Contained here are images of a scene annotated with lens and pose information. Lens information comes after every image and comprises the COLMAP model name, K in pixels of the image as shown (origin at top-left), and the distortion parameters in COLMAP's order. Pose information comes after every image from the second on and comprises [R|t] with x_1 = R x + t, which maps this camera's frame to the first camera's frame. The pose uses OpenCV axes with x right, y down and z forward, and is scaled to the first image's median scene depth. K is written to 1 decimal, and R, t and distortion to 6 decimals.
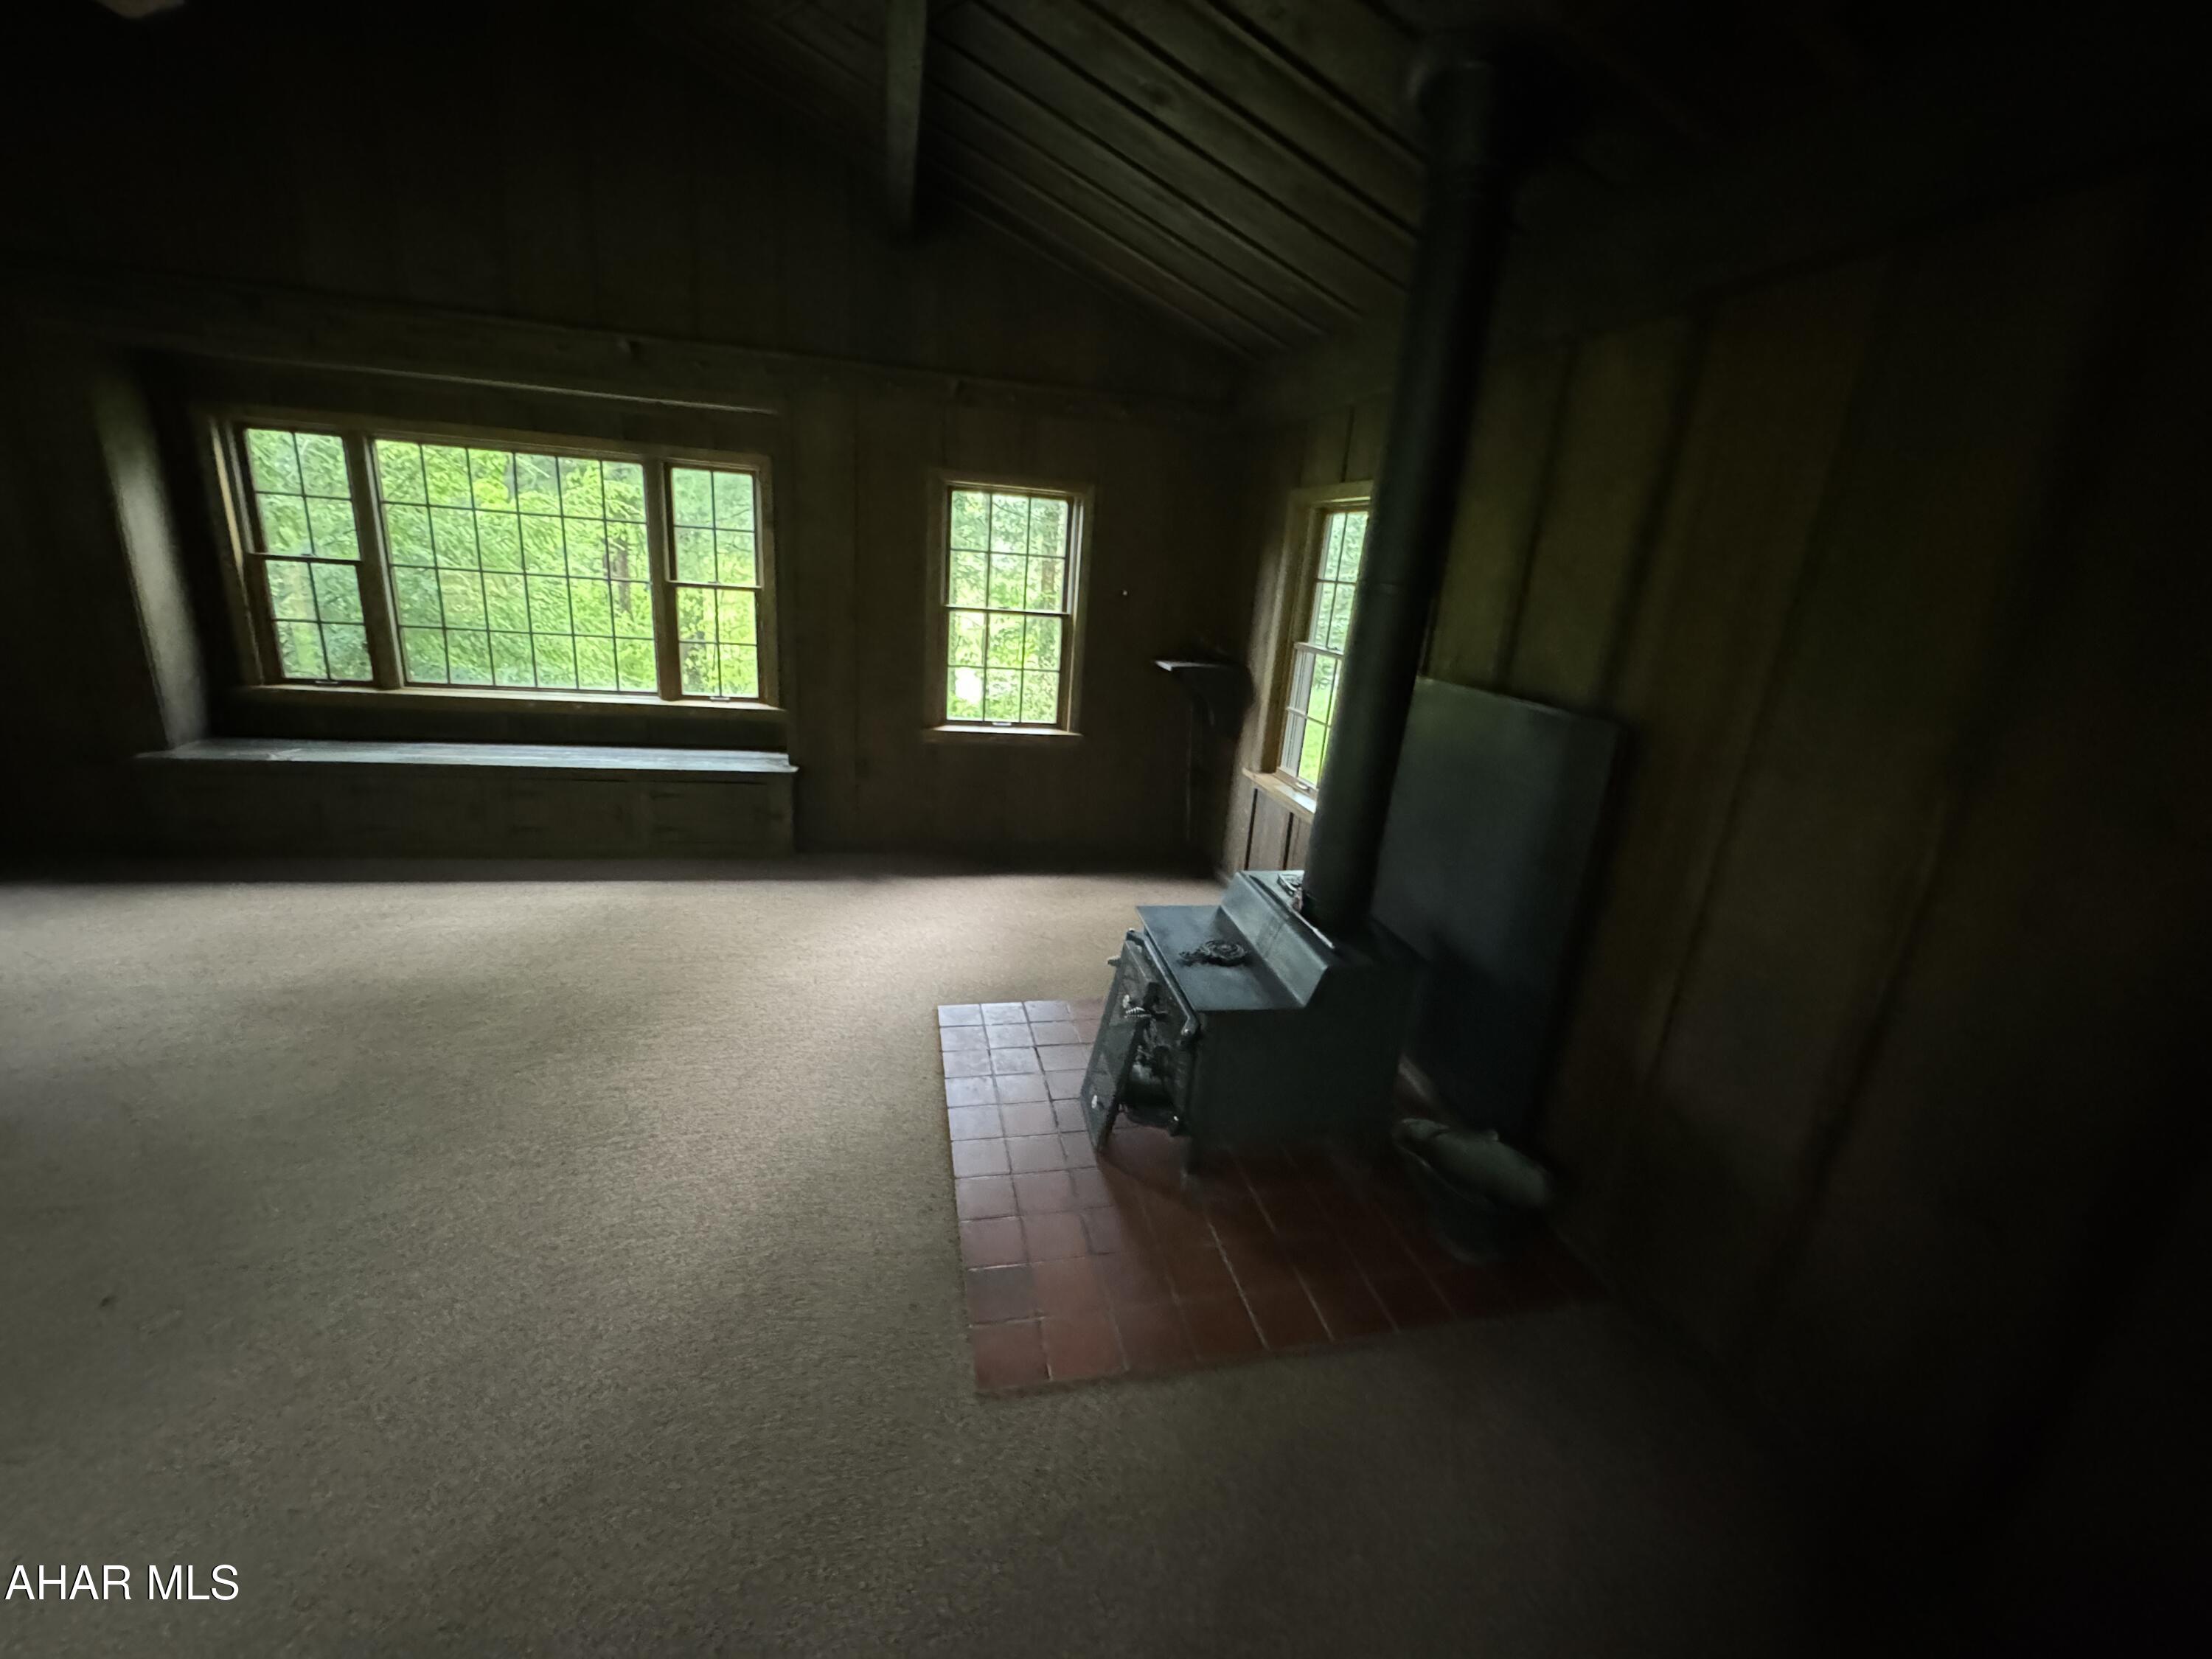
lens RADIAL K [[878.4, 0, 1106.0], [0, 878.4, 829.5], [0, 0, 1]] dist [-0.002839, -0.000743]
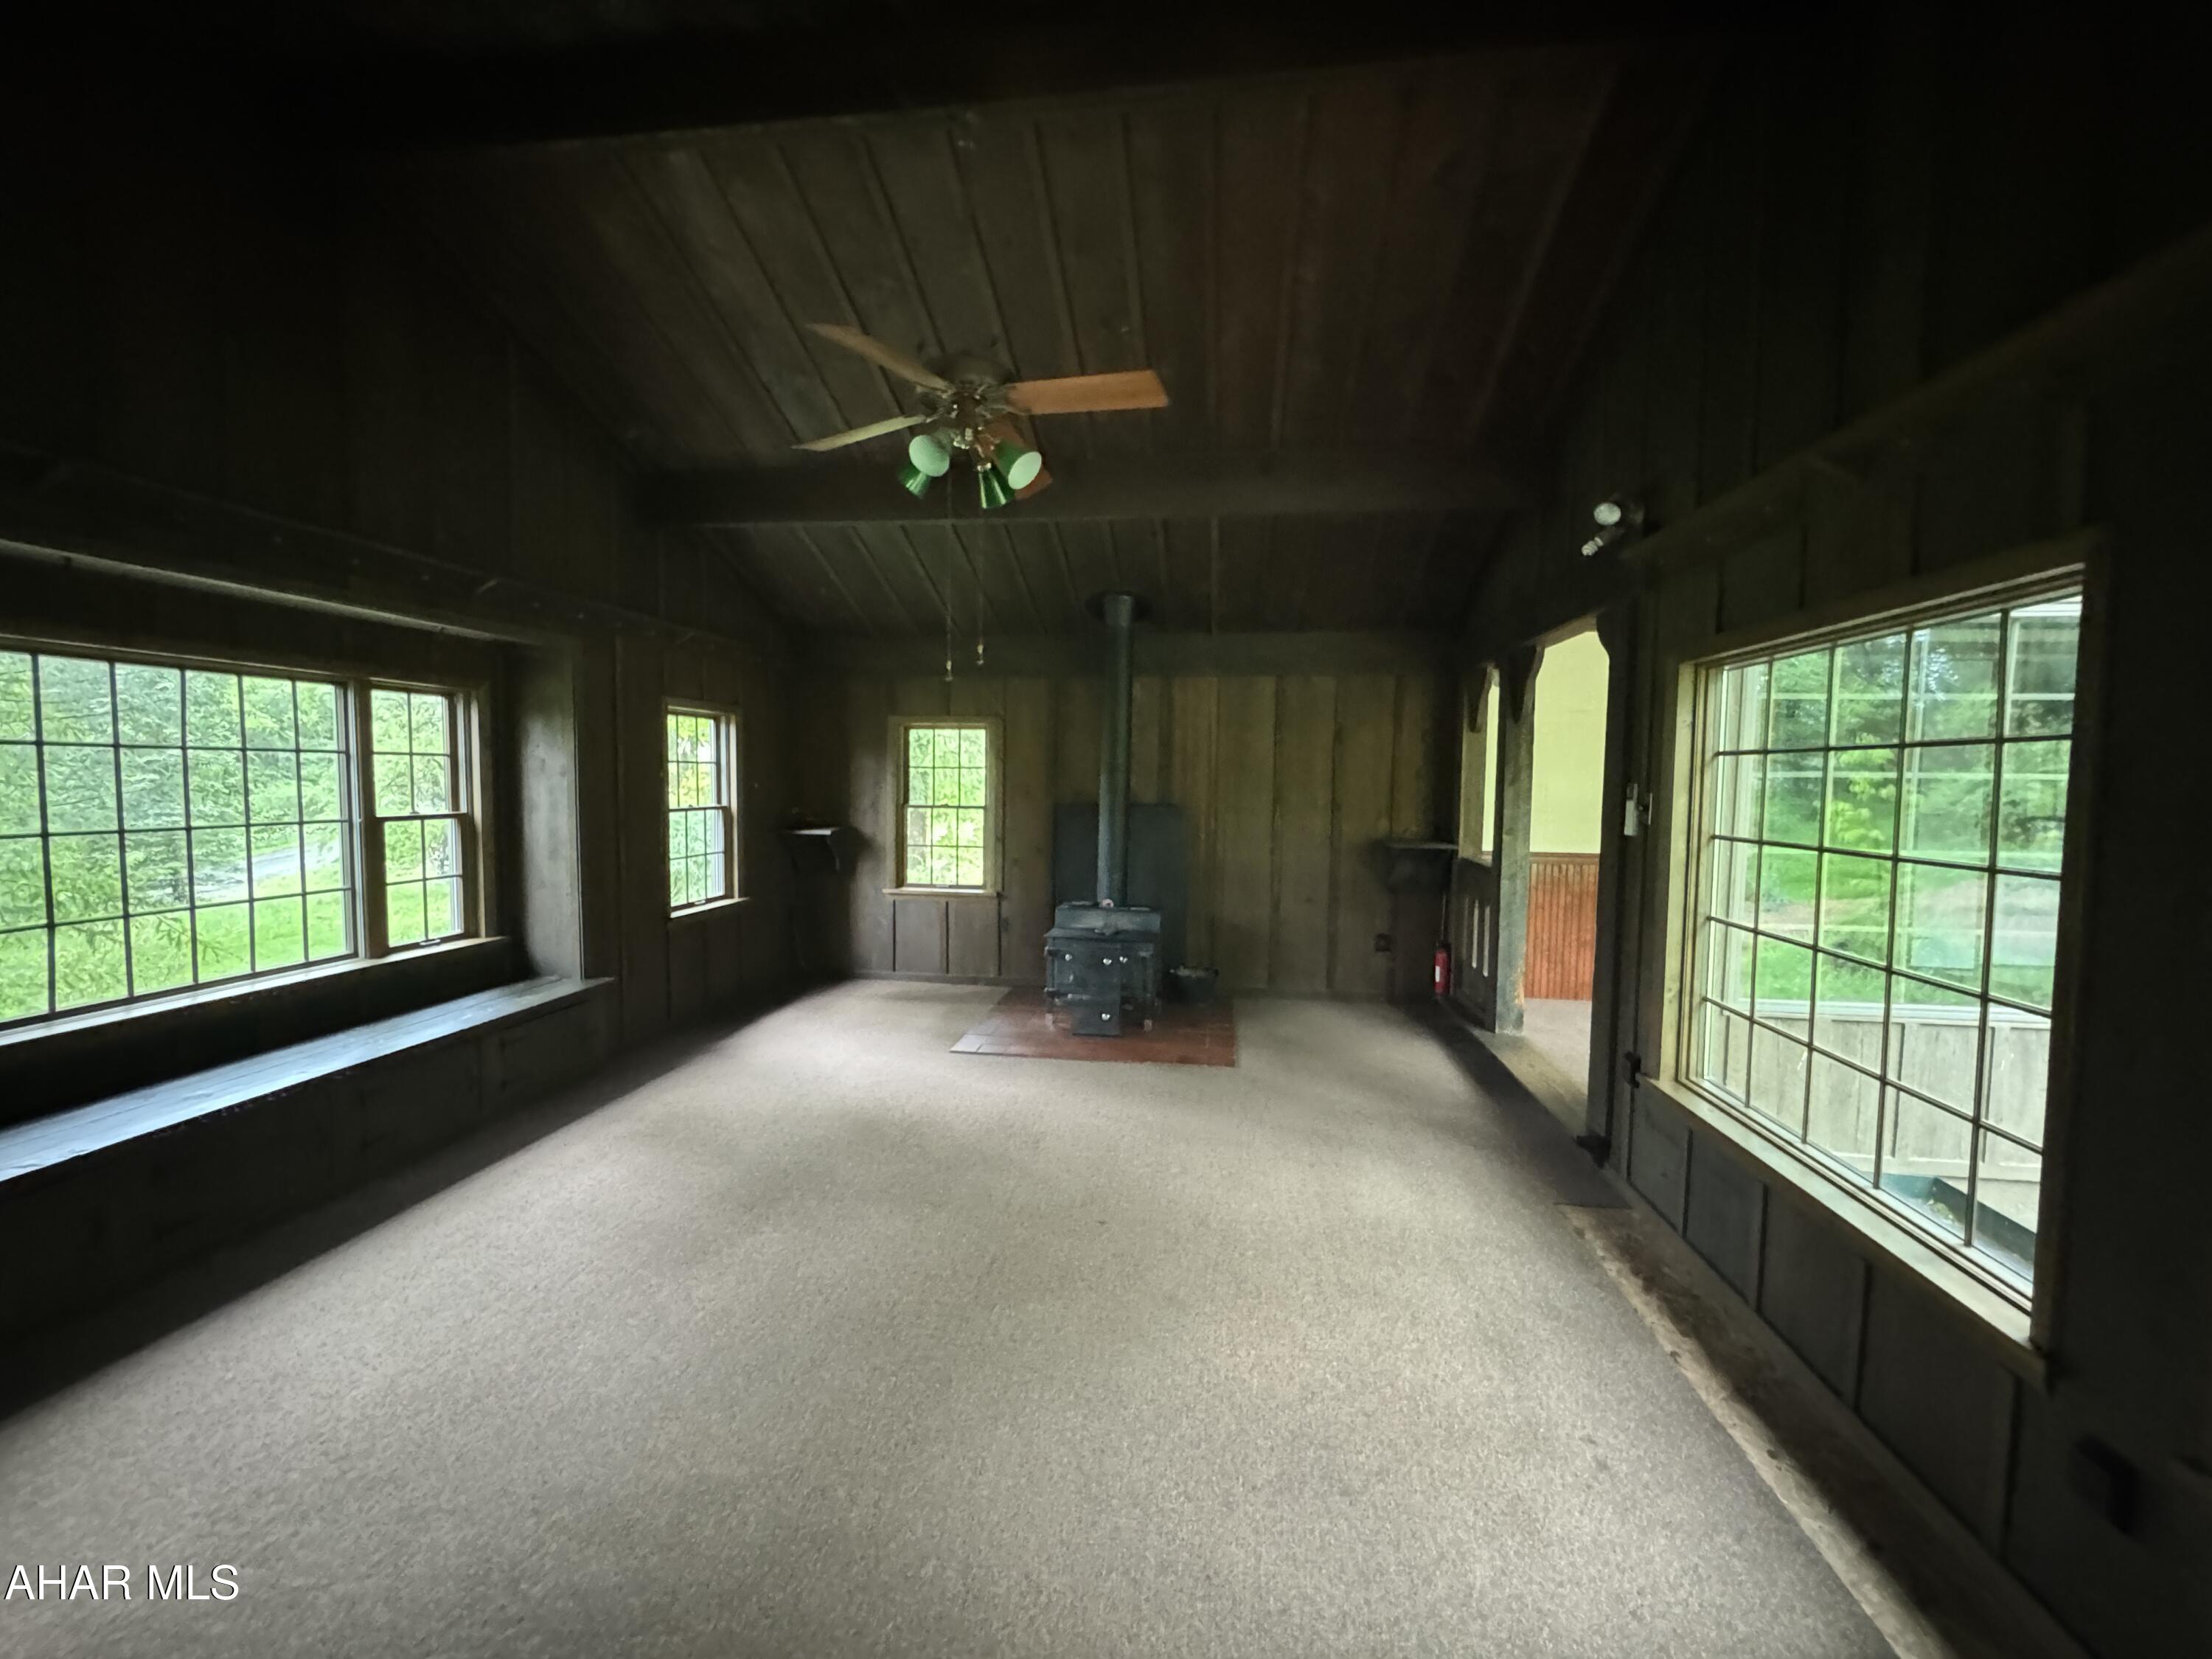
lens RADIAL K [[878.4, 0, 1106.0], [0, 878.4, 829.5], [0, 0, 1]] dist [-0.002839, -0.000743]
pose [[0.364842, -0.131300, 0.921765, -1.005262], [0.283828, 0.958570, 0.024202, -0.089994], [-0.886754, 0.252793, 0.386993, 0.047836]]
